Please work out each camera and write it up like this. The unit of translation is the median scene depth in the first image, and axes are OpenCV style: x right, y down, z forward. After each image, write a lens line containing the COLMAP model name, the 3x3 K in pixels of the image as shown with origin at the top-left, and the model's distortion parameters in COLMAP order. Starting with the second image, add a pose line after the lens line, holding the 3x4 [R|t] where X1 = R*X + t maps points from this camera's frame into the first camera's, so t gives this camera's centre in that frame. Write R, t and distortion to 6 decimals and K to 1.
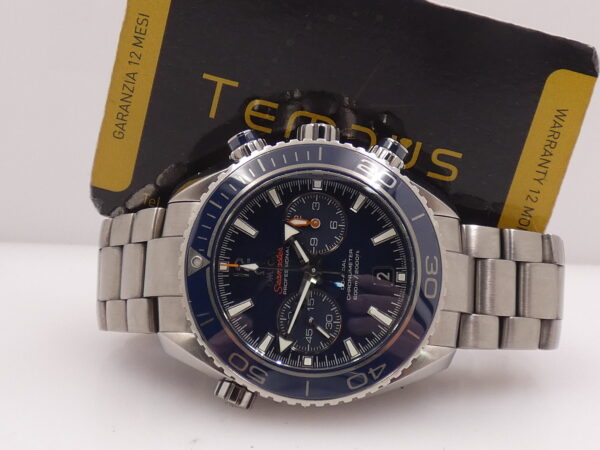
lens RADIAL K [[1078.8, 0, 296.6], [0, 1078.8, 224.6], [0, 0, 1]] dist [-0.066781, 0.000000]
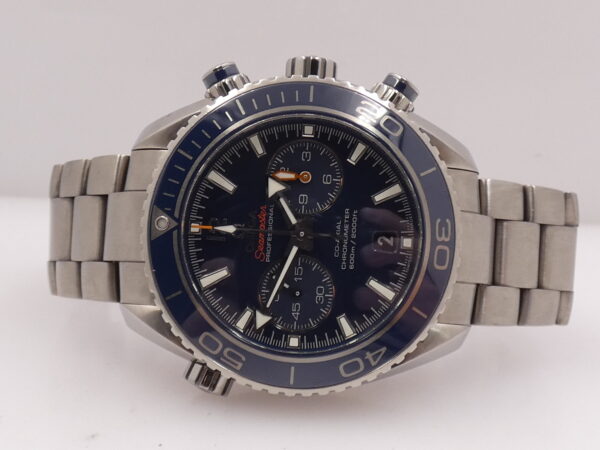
lens RADIAL K [[1078.8, 0, 299.4], [0, 1078.8, 227.5], [0, 0, 1]] dist [-0.066781, 0.000000]
pose [[0.999855, 0.010912, -0.013094, 0.024504], [-0.009815, 0.996658, 0.081099, -0.030345], [0.013935, -0.080959, 0.996620, 0.164229]]
